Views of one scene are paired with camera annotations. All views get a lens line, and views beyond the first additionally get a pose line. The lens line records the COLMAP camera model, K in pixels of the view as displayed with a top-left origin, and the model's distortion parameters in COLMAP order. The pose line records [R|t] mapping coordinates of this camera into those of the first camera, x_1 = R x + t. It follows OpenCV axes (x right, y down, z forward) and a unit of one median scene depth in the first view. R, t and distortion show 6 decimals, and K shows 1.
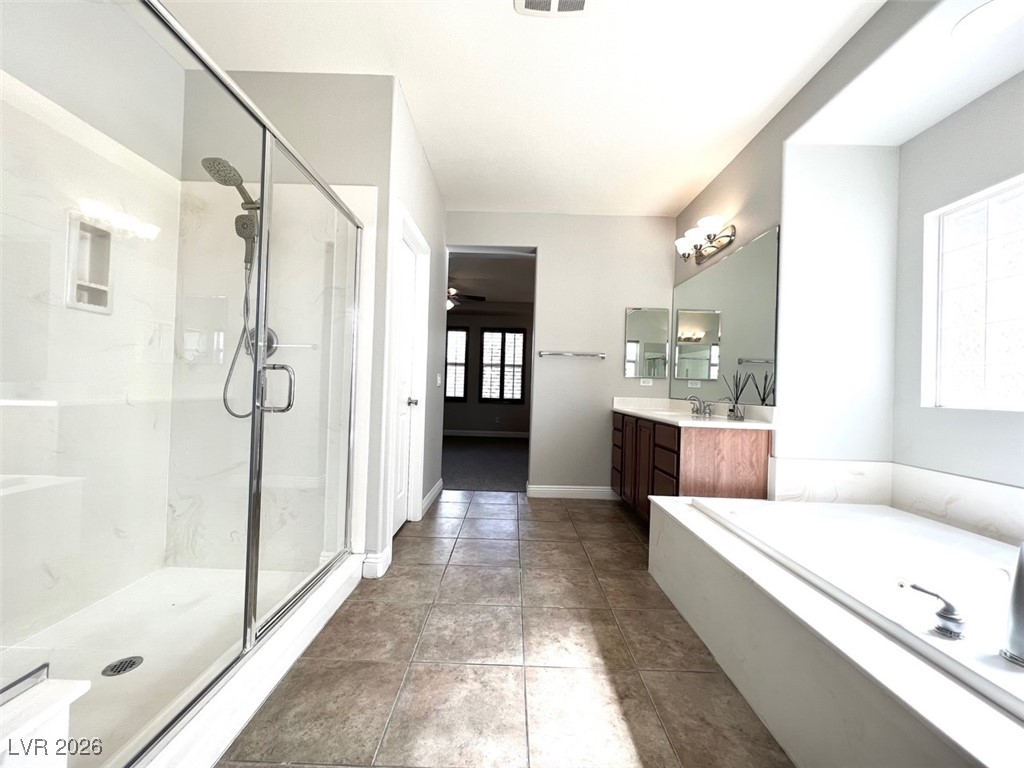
lens RADIAL K [[429.7, 0, 511.1], [0, 429.7, 380.6], [0, 0, 1]] dist [0.002315, -0.000005]
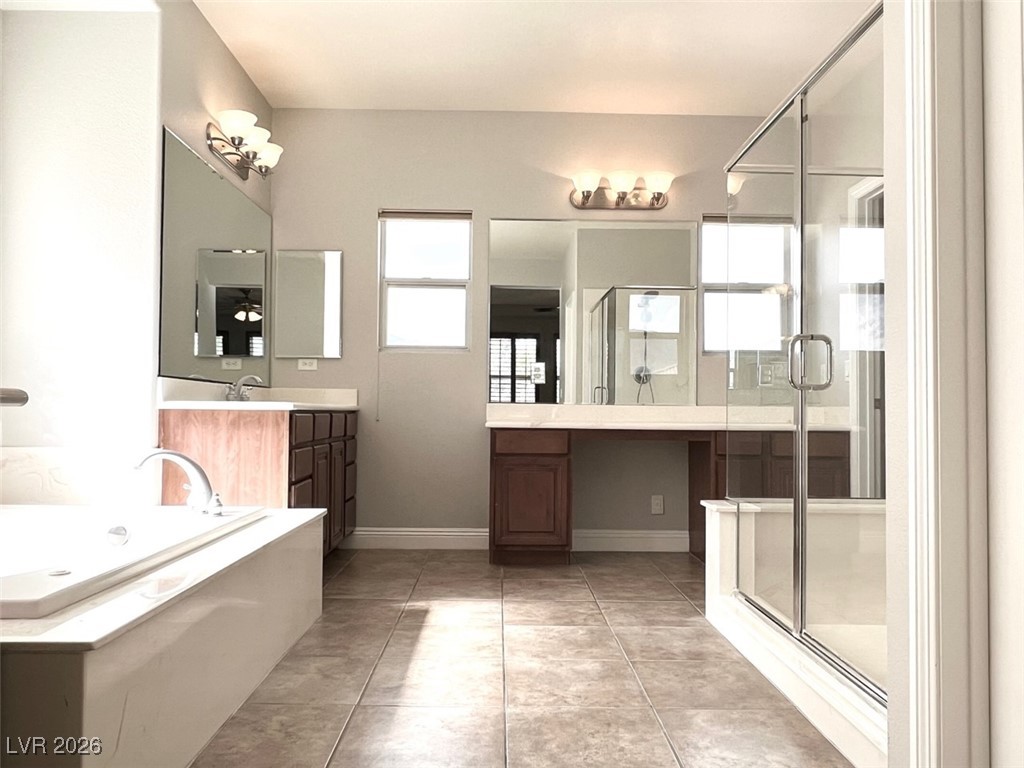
lens RADIAL K [[746.4, 0, 512.3], [0, 746.4, 388.0], [0, 0, 1]] dist [-0.001817, -0.000308]
pose [[-0.998861, -0.044017, -0.018419, 0.064075], [-0.043159, 0.998071, -0.044630, 0.149337], [0.020348, -0.043784, -0.998834, 2.270954]]
